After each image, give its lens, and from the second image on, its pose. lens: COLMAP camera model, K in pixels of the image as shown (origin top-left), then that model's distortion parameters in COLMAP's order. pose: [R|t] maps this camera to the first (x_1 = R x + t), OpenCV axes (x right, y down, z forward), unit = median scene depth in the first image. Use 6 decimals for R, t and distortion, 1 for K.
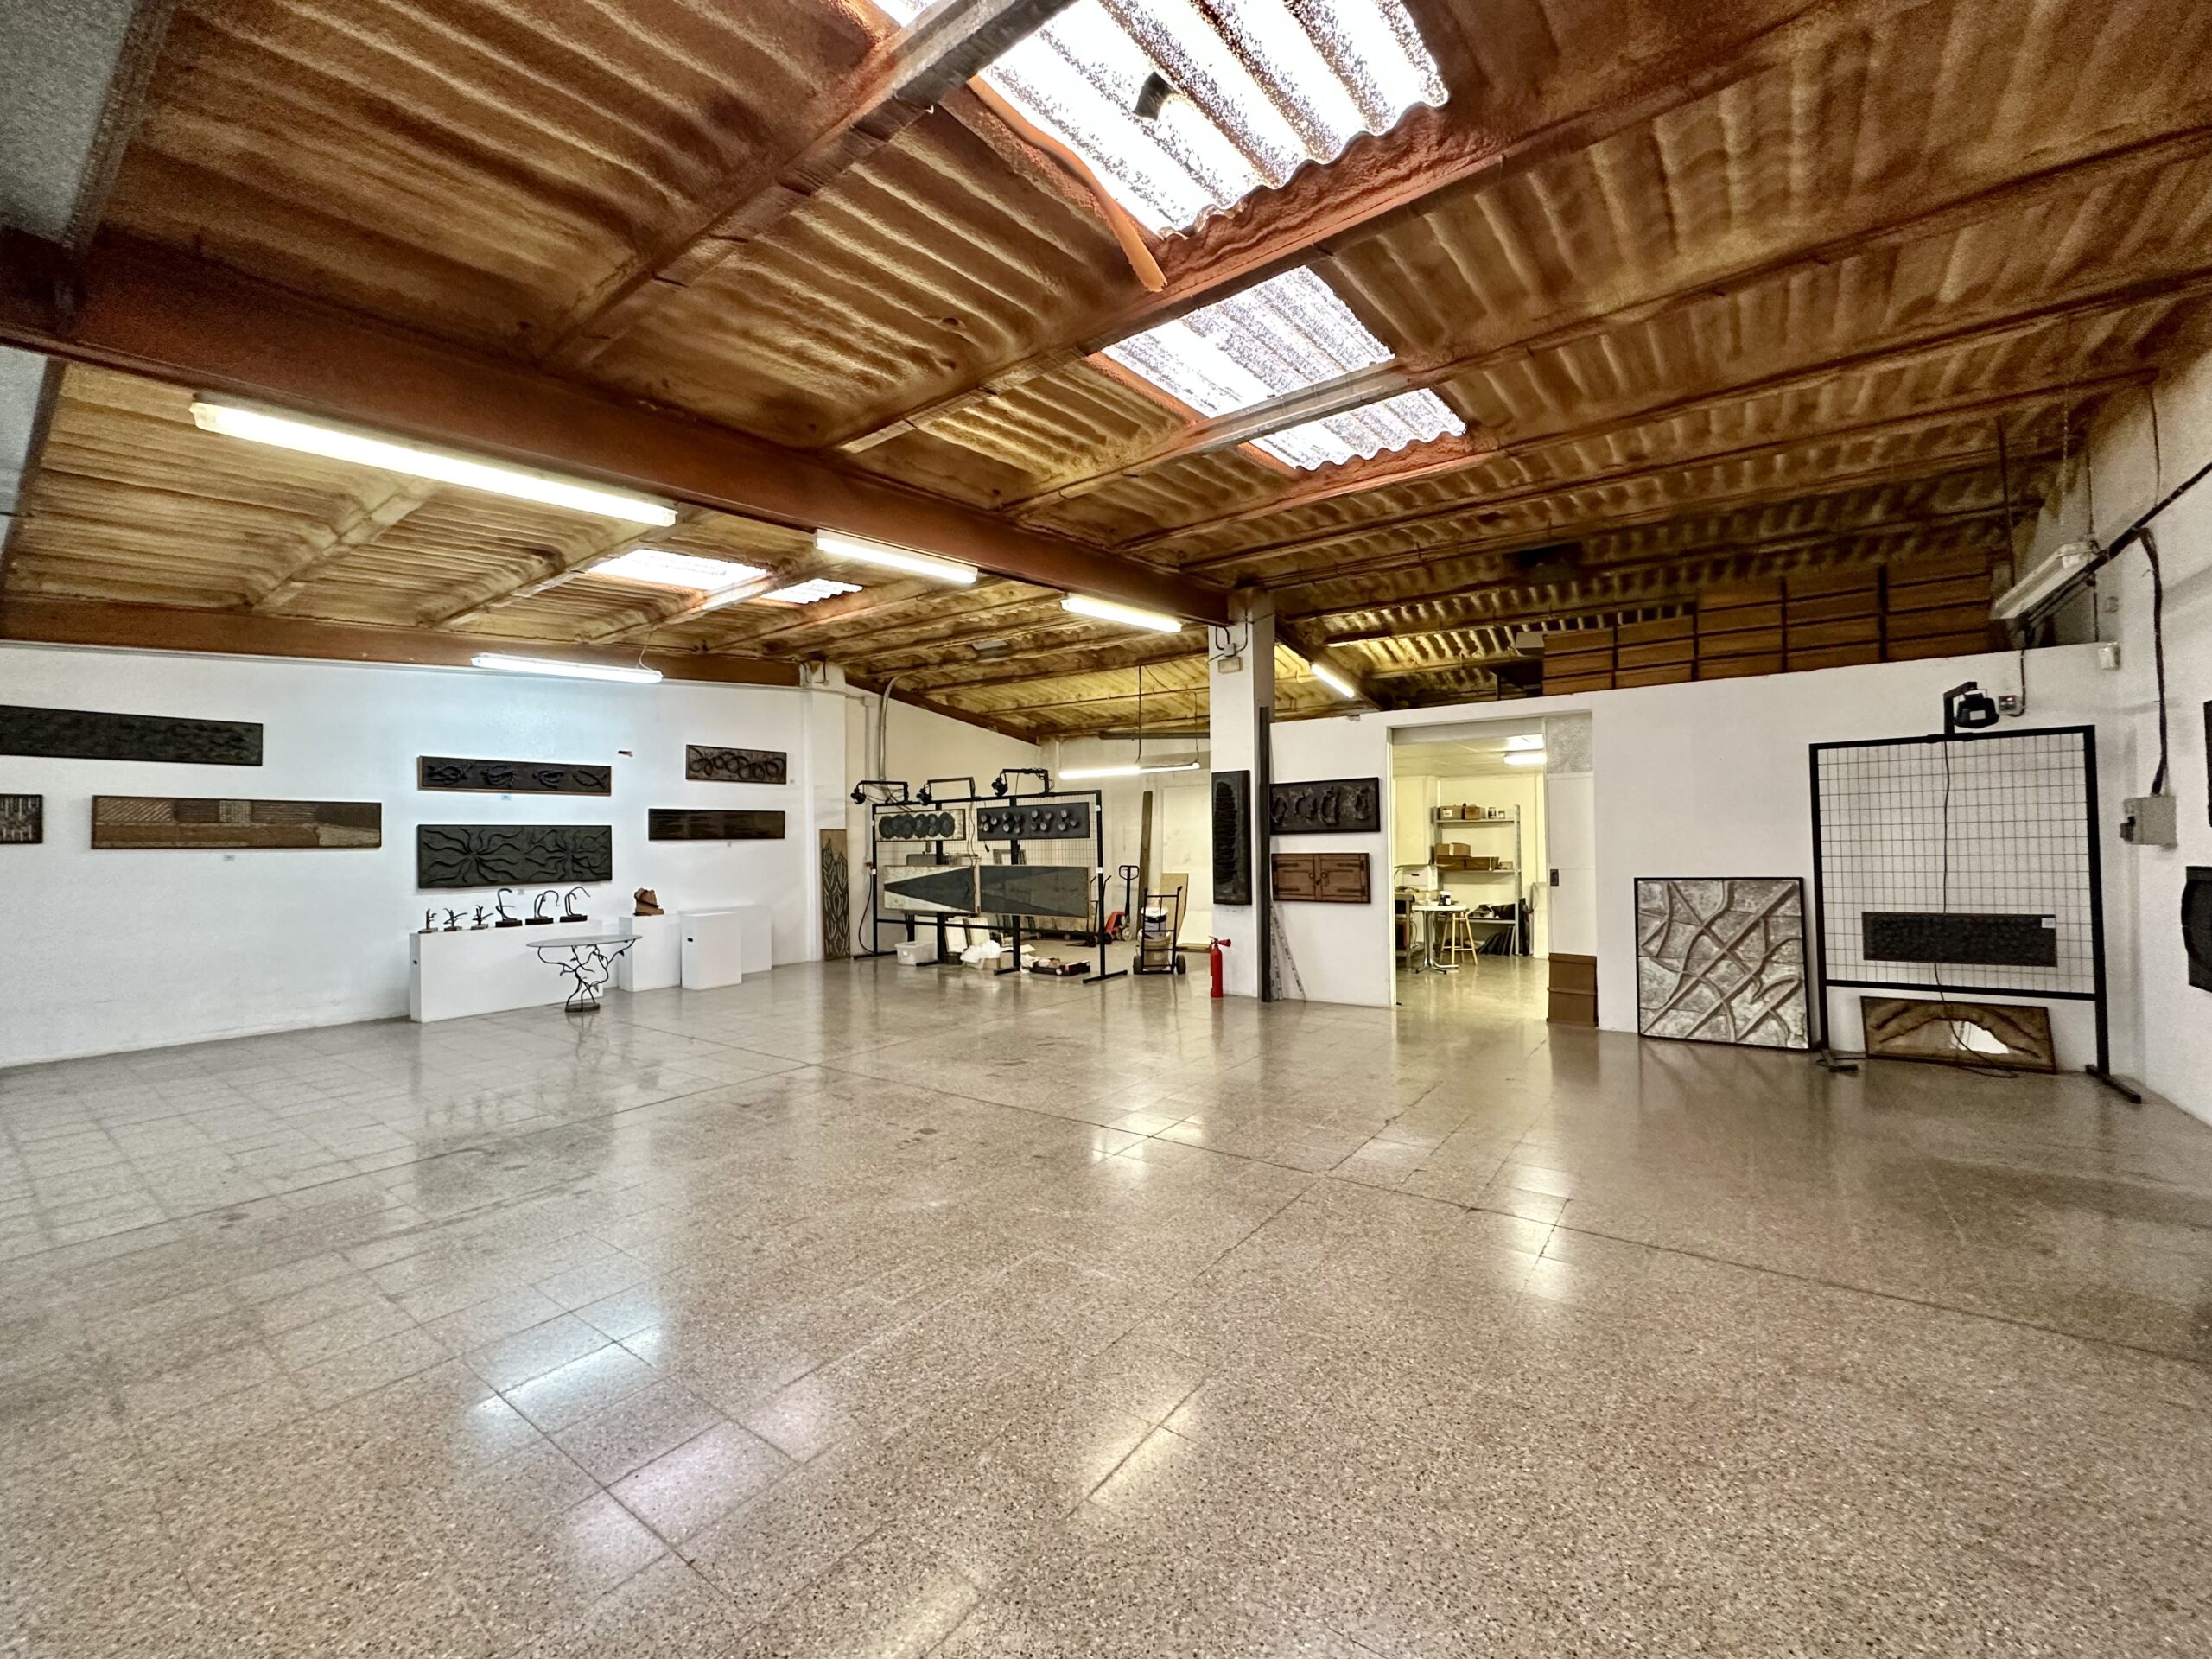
lens RADIAL K [[879.9, 0, 1103.1], [0, 879.9, 828.8], [0, 0, 1]] dist [-0.003221, 0.000389]
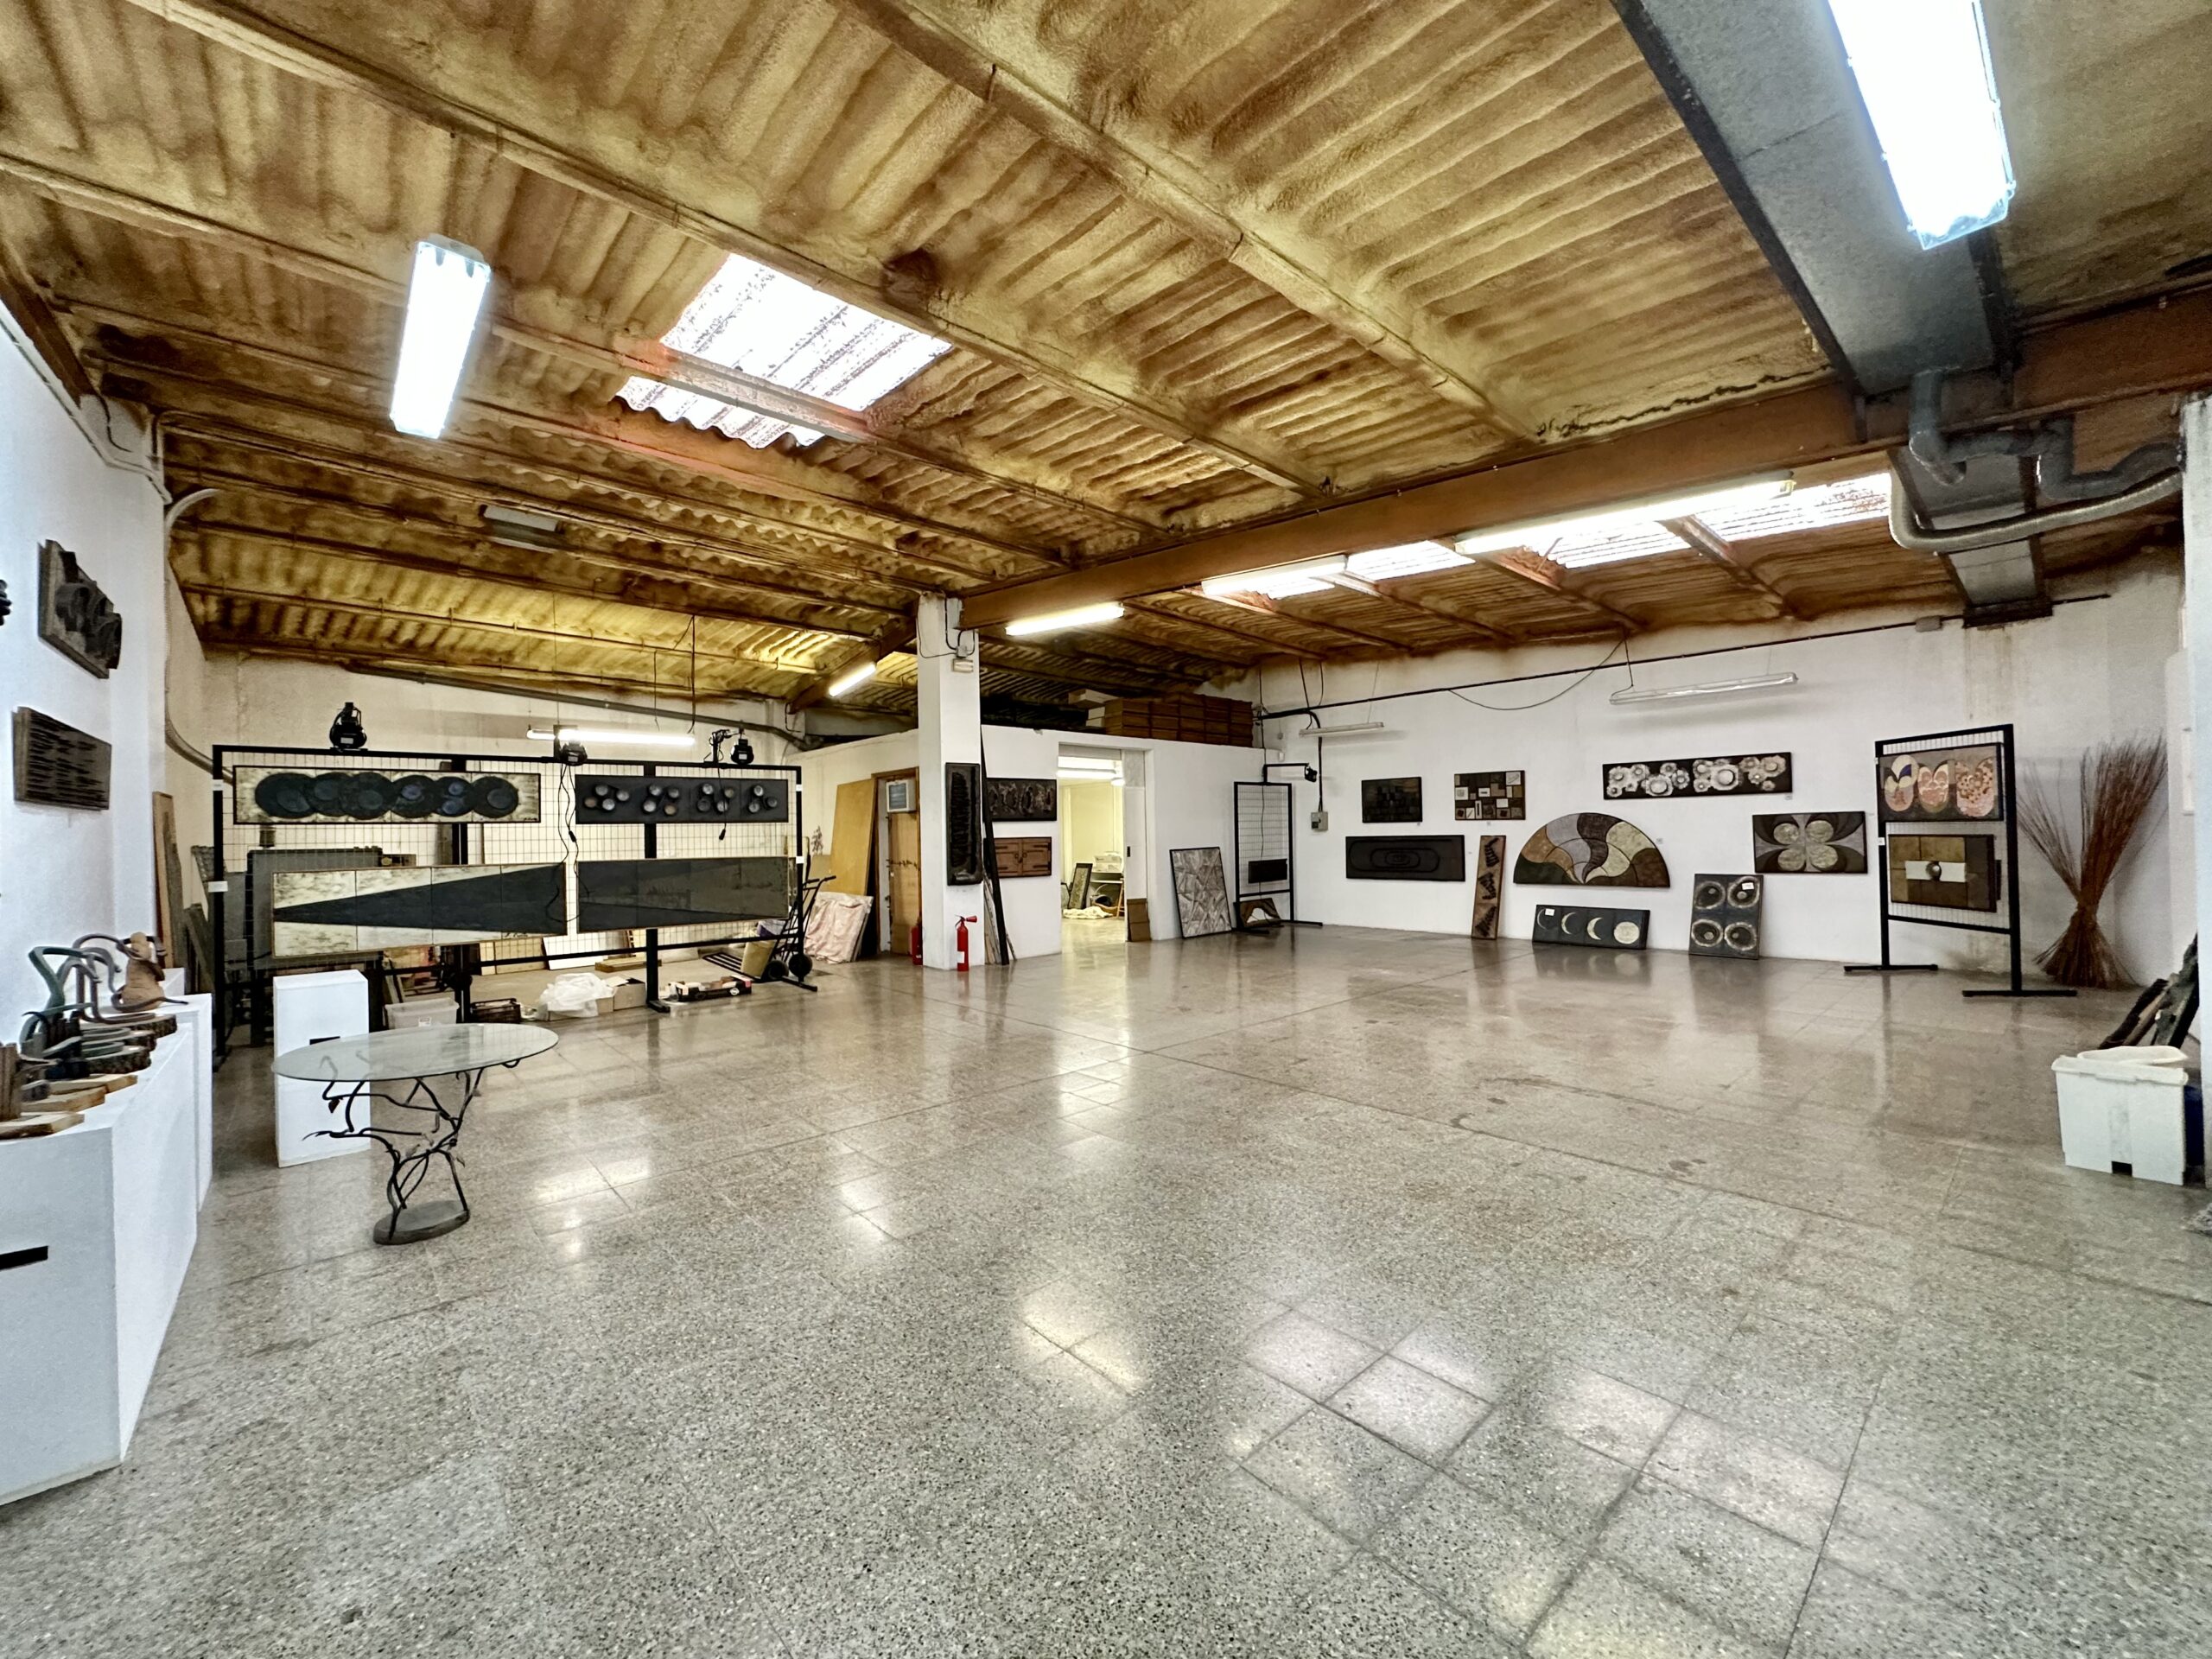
lens RADIAL K [[881.3, 0, 1104.1], [0, 881.3, 829.7], [0, 0, 1]] dist [-0.003469, 0.000710]
pose [[0.205141, 0.014534, 0.978624, -0.897238], [-0.002947, 0.999894, -0.014232, 0.032959], [-0.978728, 0.000035, 0.205162, 0.610904]]
